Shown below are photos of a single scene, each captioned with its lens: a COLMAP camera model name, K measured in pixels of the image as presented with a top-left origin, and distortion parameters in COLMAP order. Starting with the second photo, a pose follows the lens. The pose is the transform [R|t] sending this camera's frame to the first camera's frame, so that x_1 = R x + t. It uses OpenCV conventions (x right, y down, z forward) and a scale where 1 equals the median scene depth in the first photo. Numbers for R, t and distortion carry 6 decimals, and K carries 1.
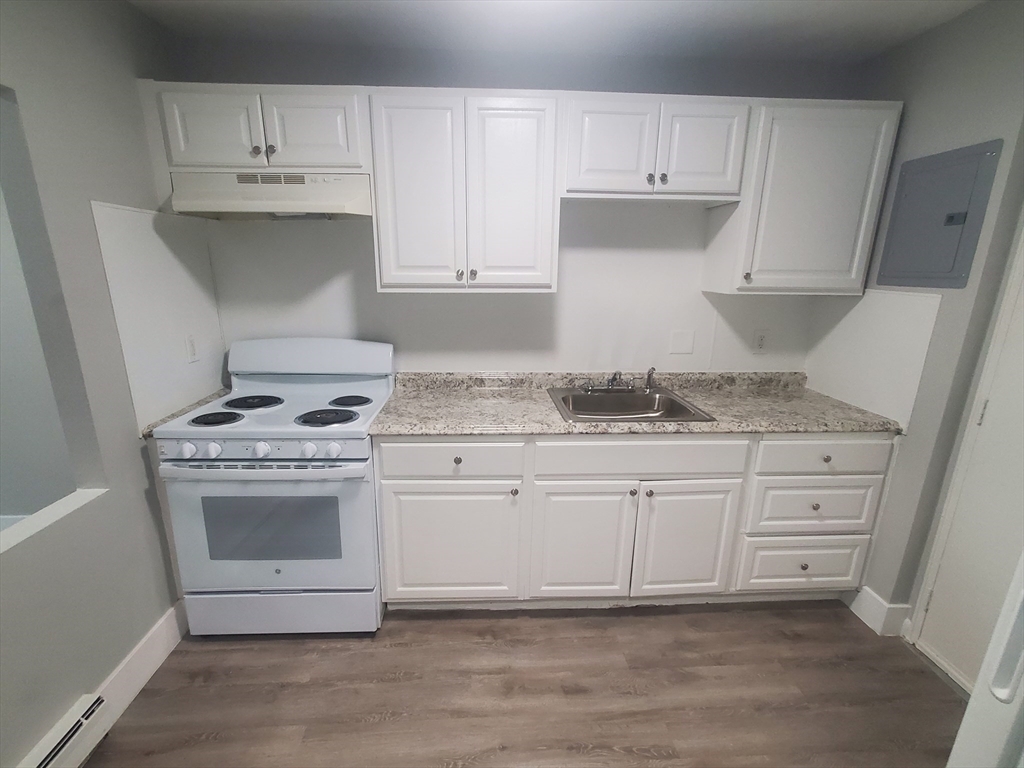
lens RADIAL K [[486.9, 0, 508.1], [0, 486.9, 405.3], [0, 0, 1]] dist [-0.000406, -0.000813]
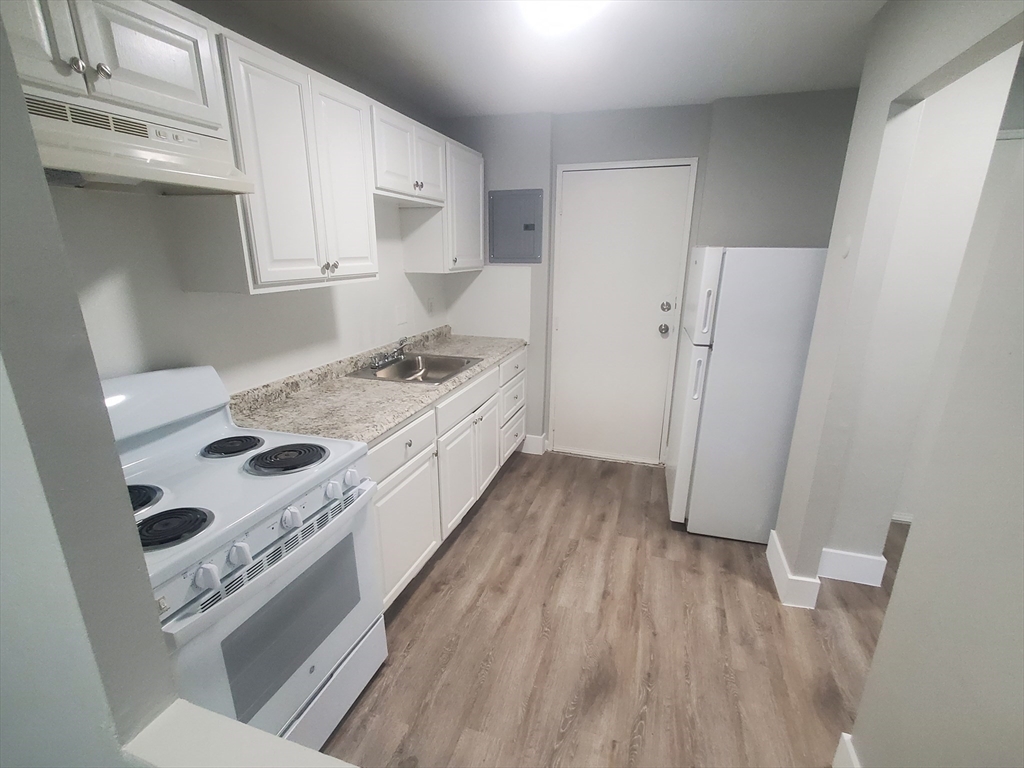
lens RADIAL K [[486.9, 0, 508.1], [0, 486.9, 405.3], [0, 0, 1]] dist [-0.000406, -0.000813]
pose [[0.358480, -0.293306, 0.886264, -0.900854], [0.256790, 0.943719, 0.208453, -0.125534], [-0.897525, 0.152857, 0.413623, 0.343462]]
